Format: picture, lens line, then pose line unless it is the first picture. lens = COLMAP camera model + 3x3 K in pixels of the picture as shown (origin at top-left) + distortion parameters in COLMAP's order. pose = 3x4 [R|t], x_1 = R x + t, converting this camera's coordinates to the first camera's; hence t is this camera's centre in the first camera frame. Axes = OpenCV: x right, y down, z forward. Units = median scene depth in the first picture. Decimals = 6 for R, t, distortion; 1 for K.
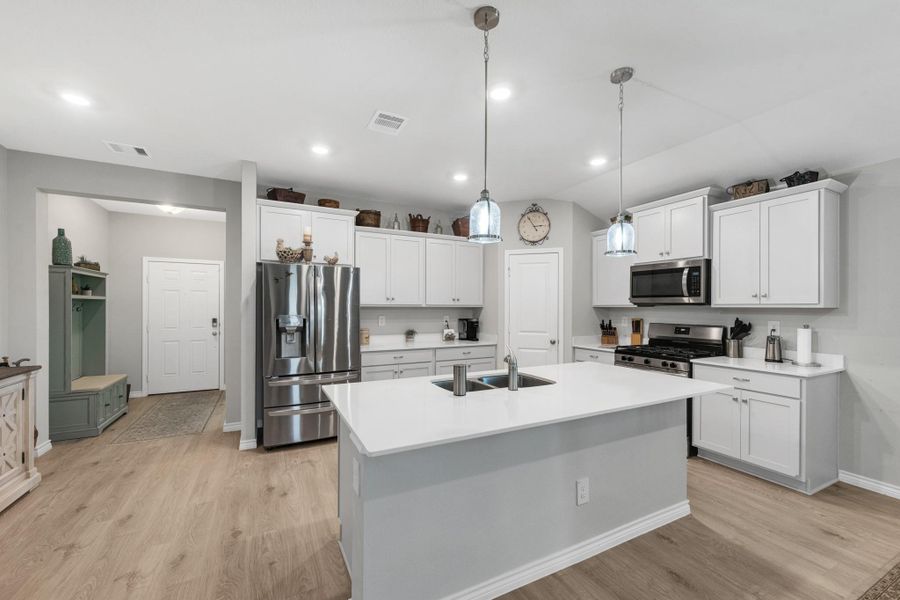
lens RADIAL K [[353.9, 0, 447.1], [0, 353.9, 306.7], [0, 0, 1]] dist [0.000135, 0.000030]
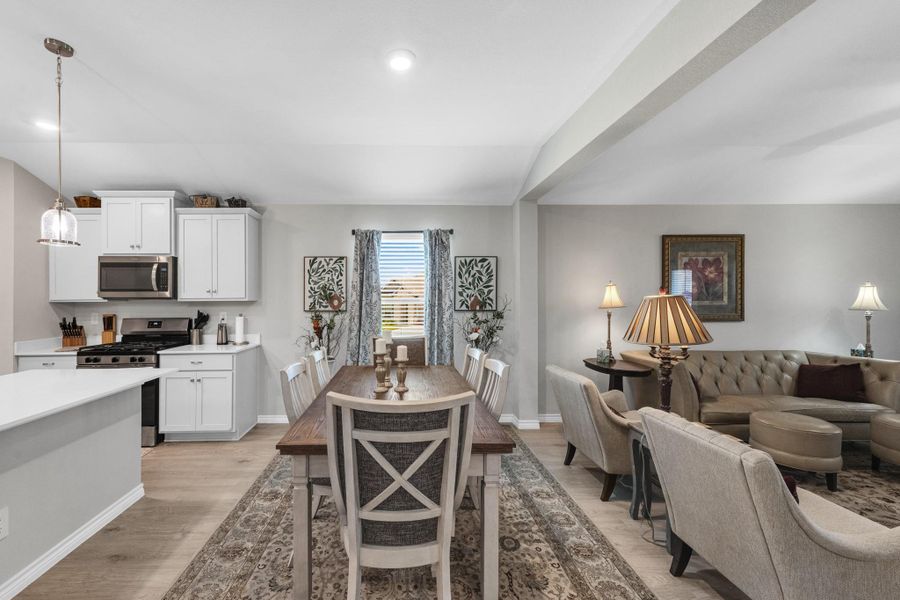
lens RADIAL K [[380.1, 0, 410.7], [0, 380.1, 296.8], [0, 0, 1]] dist [-0.000629, -0.000173]
pose [[0.447807, -0.000237, 0.894130, 0.013246], [0.008872, 0.999952, -0.004178, -0.000561], [-0.894086, 0.009804, 0.447788, -0.132530]]
